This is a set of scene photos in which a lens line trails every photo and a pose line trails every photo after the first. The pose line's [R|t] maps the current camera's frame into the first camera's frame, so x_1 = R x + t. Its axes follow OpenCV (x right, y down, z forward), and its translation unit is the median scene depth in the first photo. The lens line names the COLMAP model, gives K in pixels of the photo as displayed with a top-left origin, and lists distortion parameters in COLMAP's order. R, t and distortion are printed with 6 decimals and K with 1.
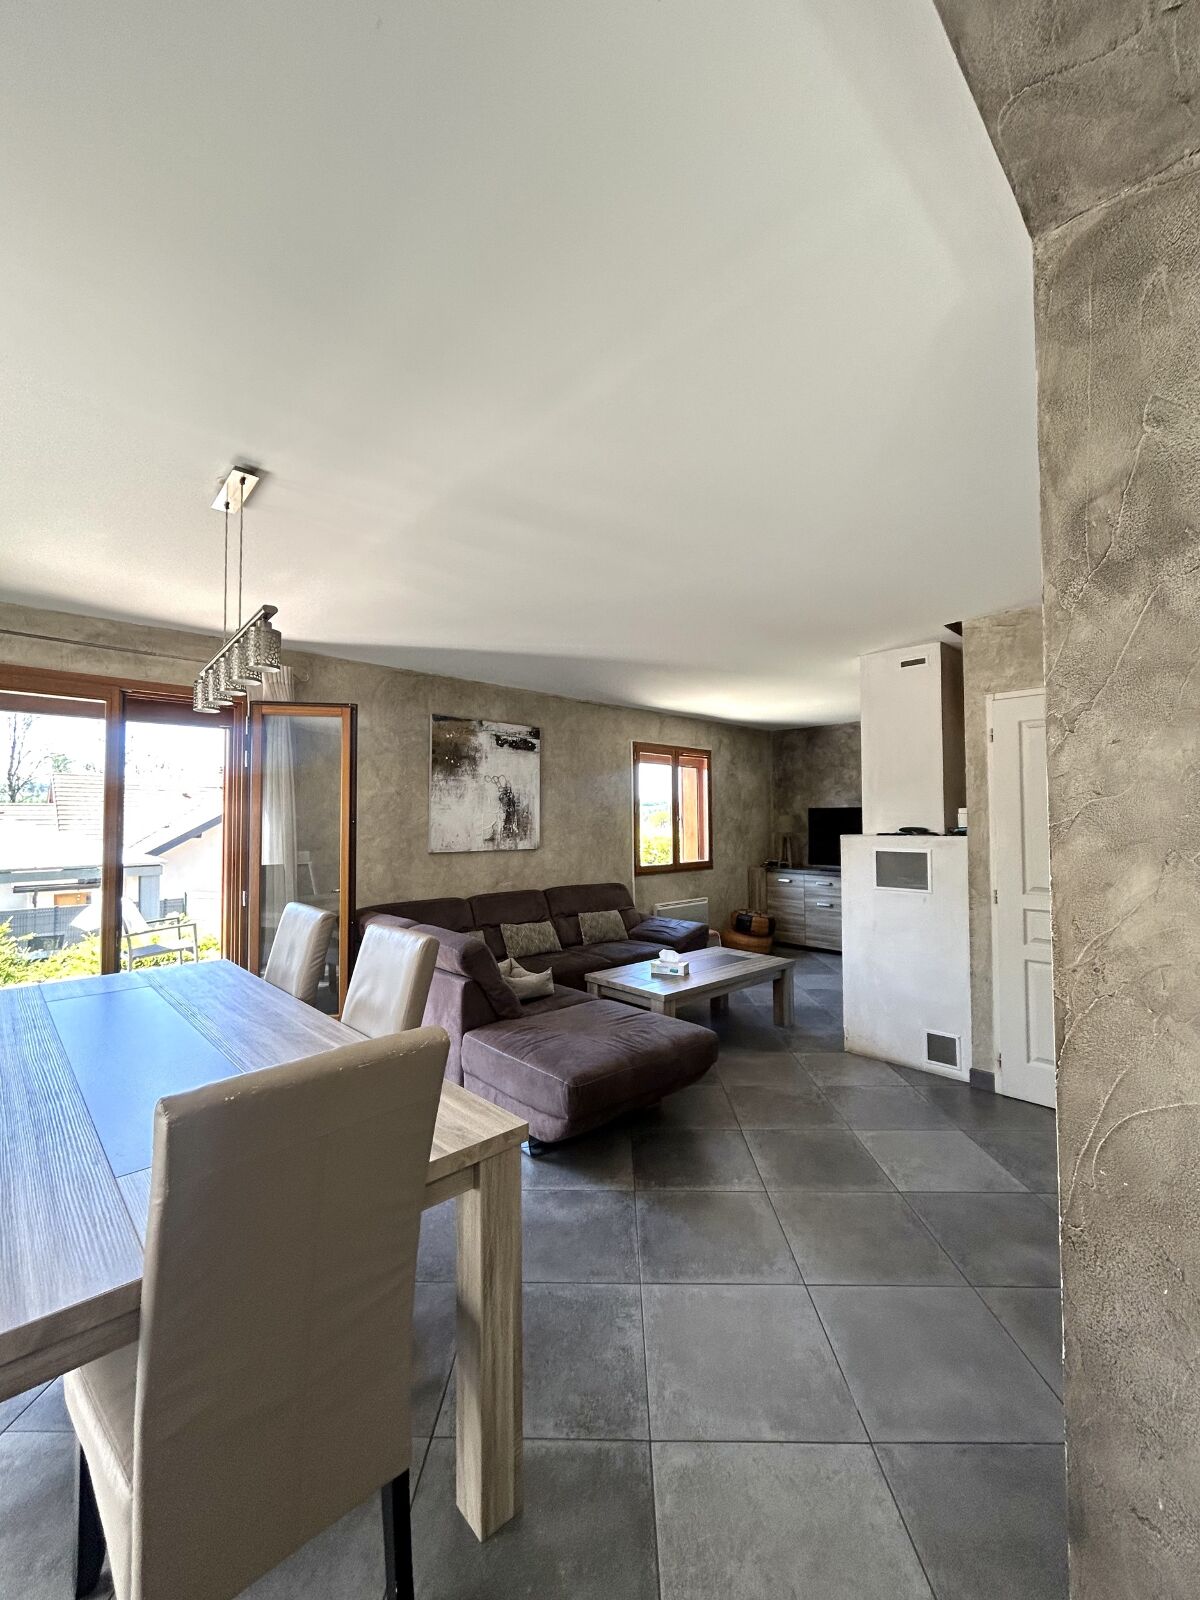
lens RADIAL K [[650.4, 0, 596.2], [0, 650.4, 797.3], [0, 0, 1]] dist [-0.001329, 0.001577]
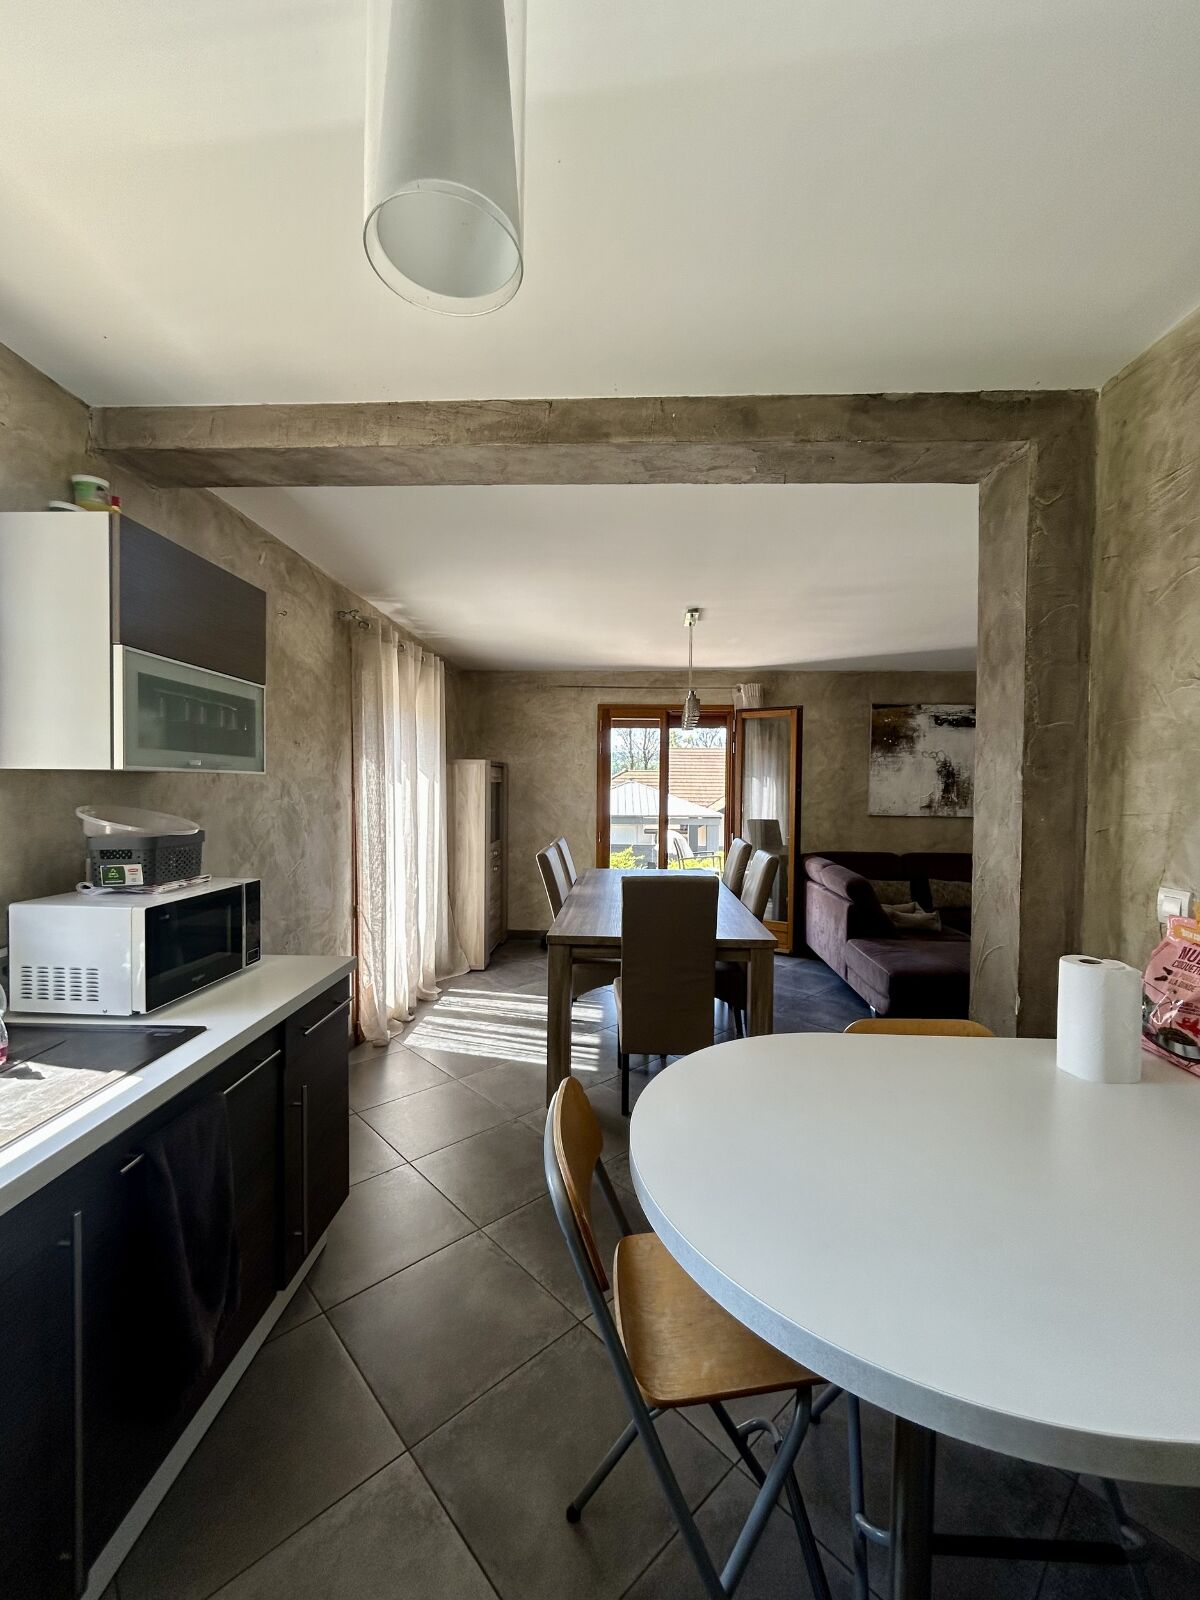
lens RADIAL K [[650.4, 0, 600.1], [0, 650.4, 793.9], [0, 0, 1]] dist [-0.001329, 0.001577]
pose [[0.693191, 0.022436, -0.720404, 0.357961], [0.013582, 0.998931, 0.044180, -0.022944], [0.720626, -0.040410, 0.692146, -0.299541]]
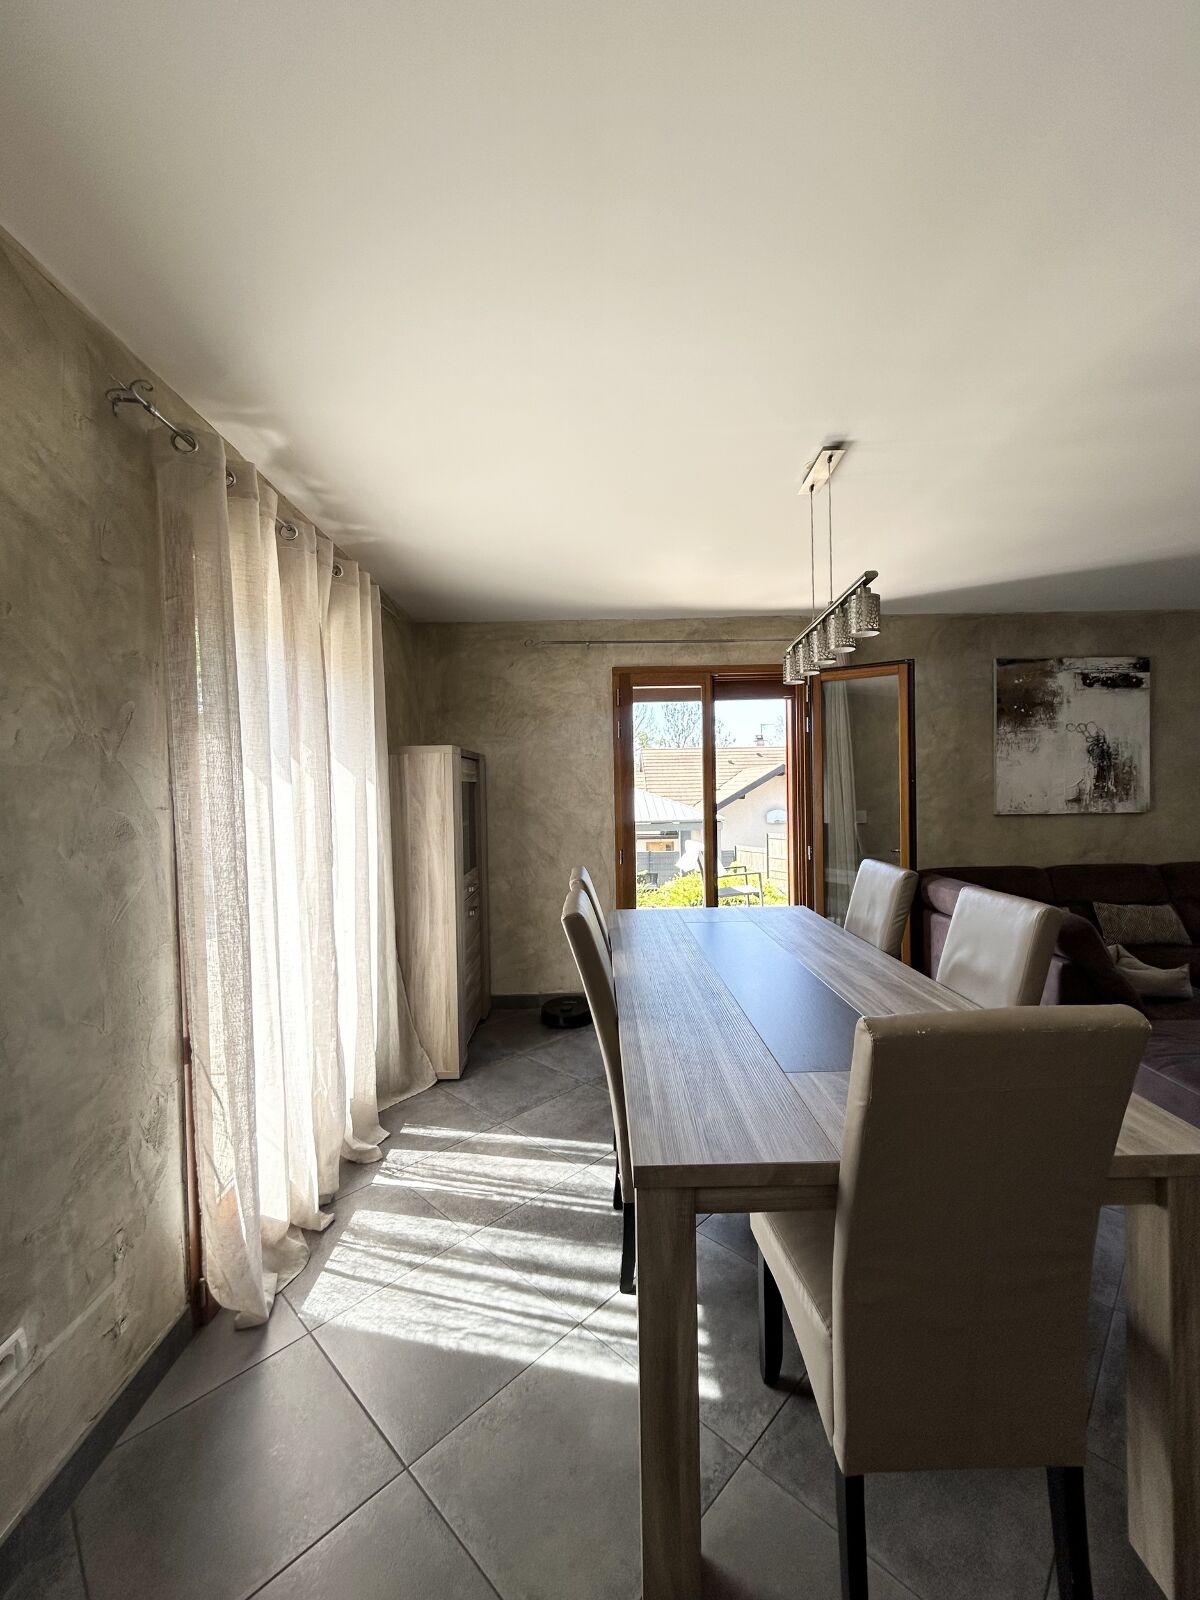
lens RADIAL K [[650.4, 0, 602.5], [0, 650.4, 798.4], [0, 0, 1]] dist [-0.001329, 0.001577]
pose [[0.730941, 0.001065, -0.682440, -0.049131], [0.040161, 0.998199, 0.044573, 0.001072], [0.681258, -0.059988, 0.729581, -0.029688]]
